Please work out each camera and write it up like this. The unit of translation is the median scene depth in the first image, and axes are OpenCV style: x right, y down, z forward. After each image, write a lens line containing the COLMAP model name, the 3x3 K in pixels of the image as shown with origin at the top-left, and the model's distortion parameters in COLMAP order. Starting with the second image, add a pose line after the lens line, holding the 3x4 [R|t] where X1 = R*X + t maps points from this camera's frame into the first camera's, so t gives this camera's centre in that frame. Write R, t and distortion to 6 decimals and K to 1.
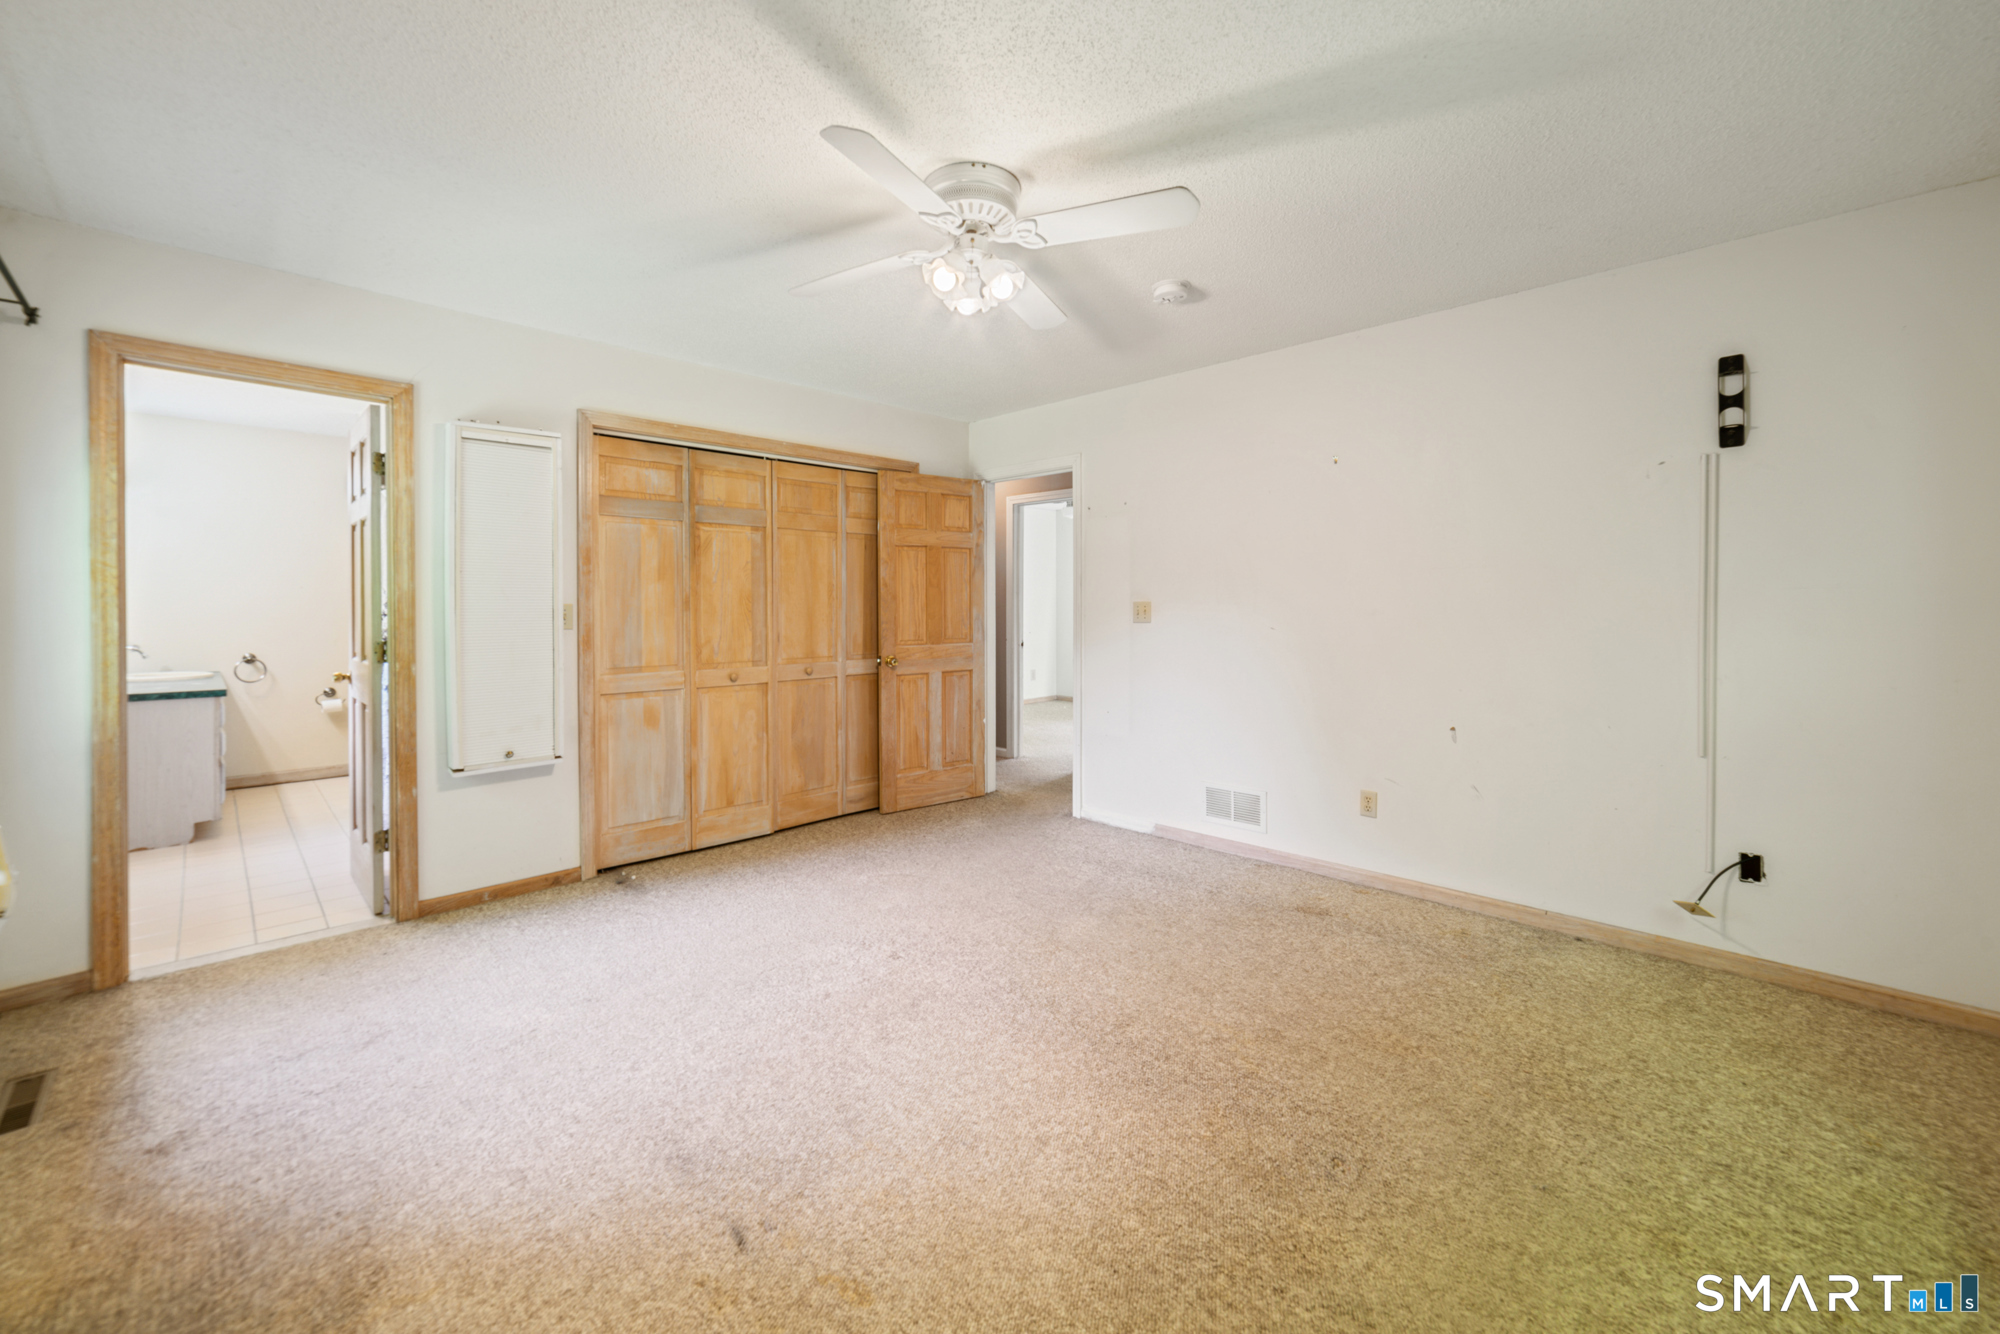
lens RADIAL K [[798.8, 0, 1008.8], [0, 798.8, 618.1], [0, 0, 1]] dist [0.002223, 0.000028]
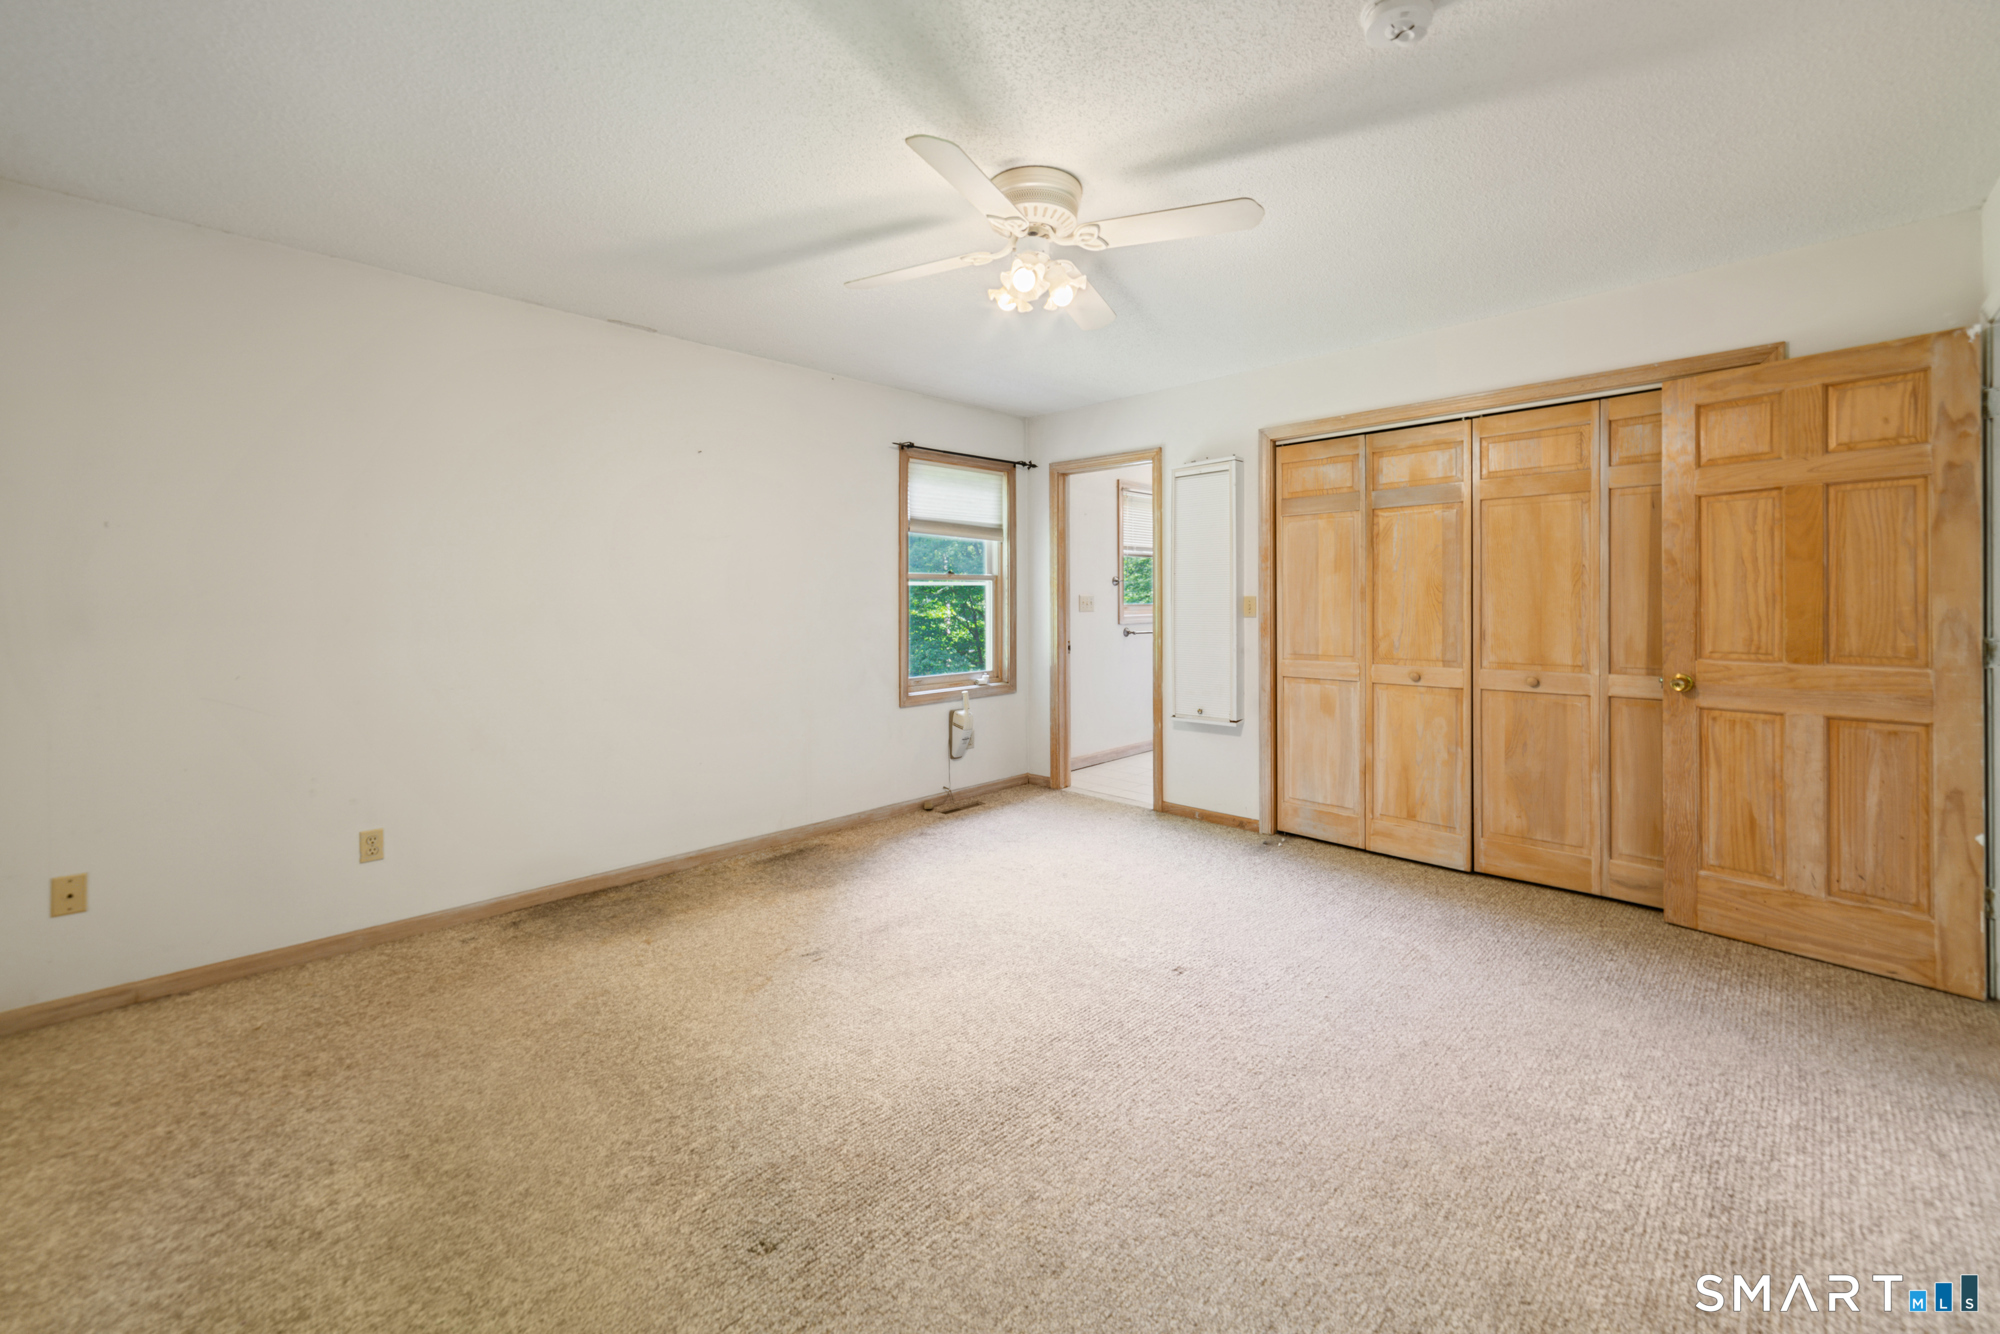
lens RADIAL K [[798.3, 0, 1001.9], [0, 798.3, 603.3], [0, 0, 1]] dist [-0.011769, 0.004675]
pose [[-0.005362, 0.003521, -0.999979, 0.574490], [-0.010030, 0.999943, 0.003575, -0.006372], [0.999935, 0.010049, -0.005326, 0.571280]]
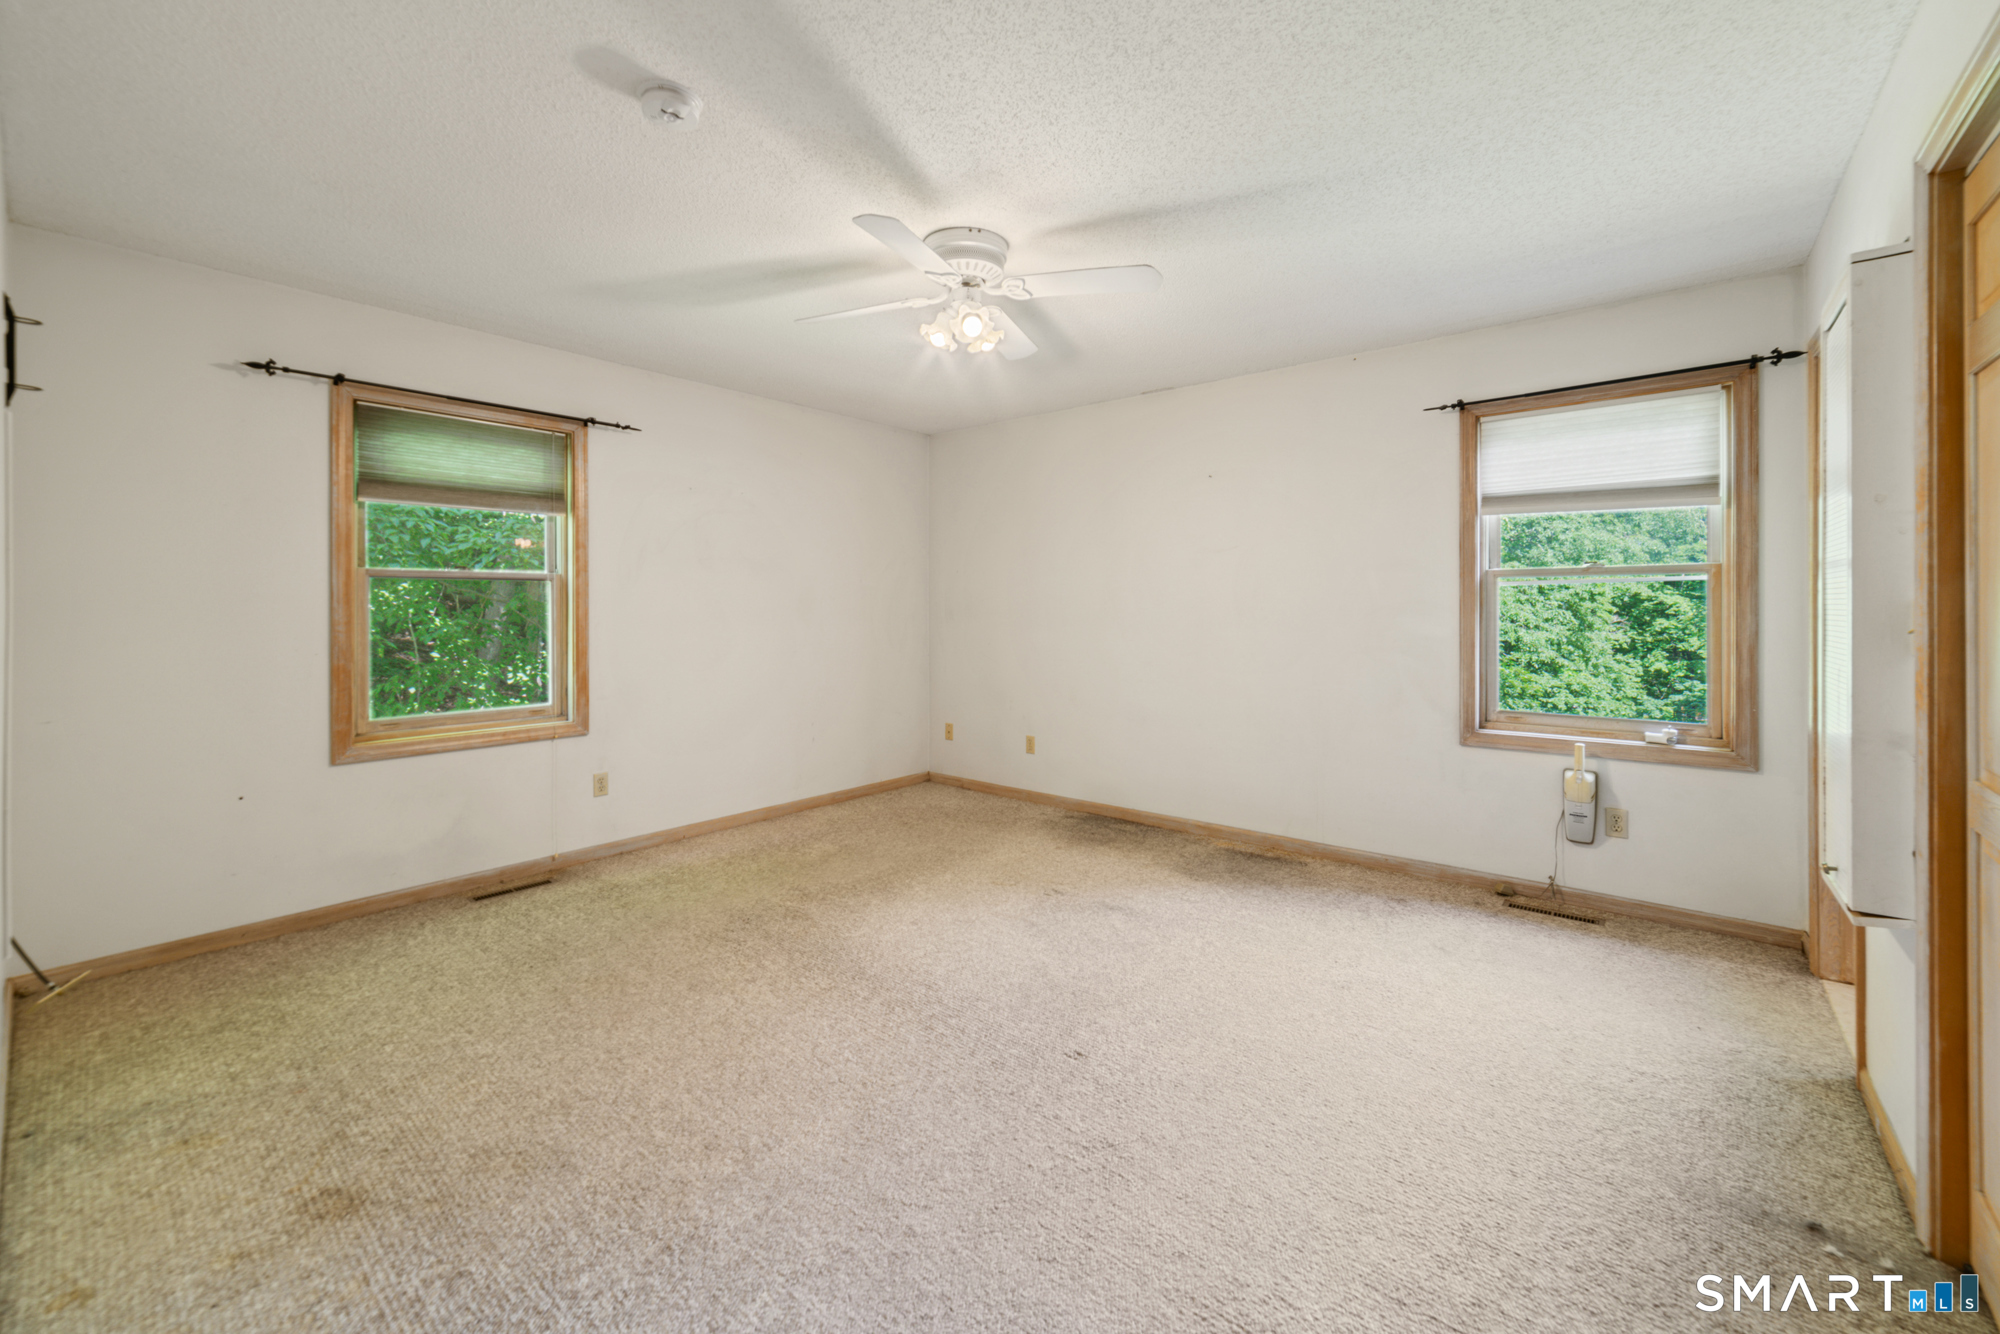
lens RADIAL K [[798.3, 0, 1001.9], [0, 798.3, 603.3], [0, 0, 1]] dist [-0.011769, 0.004675]
pose [[-0.996980, 0.001869, -0.077635, -0.005639], [0.001032, 0.999941, 0.010816, -0.018015], [0.077651, 0.010703, -0.996923, 1.273078]]
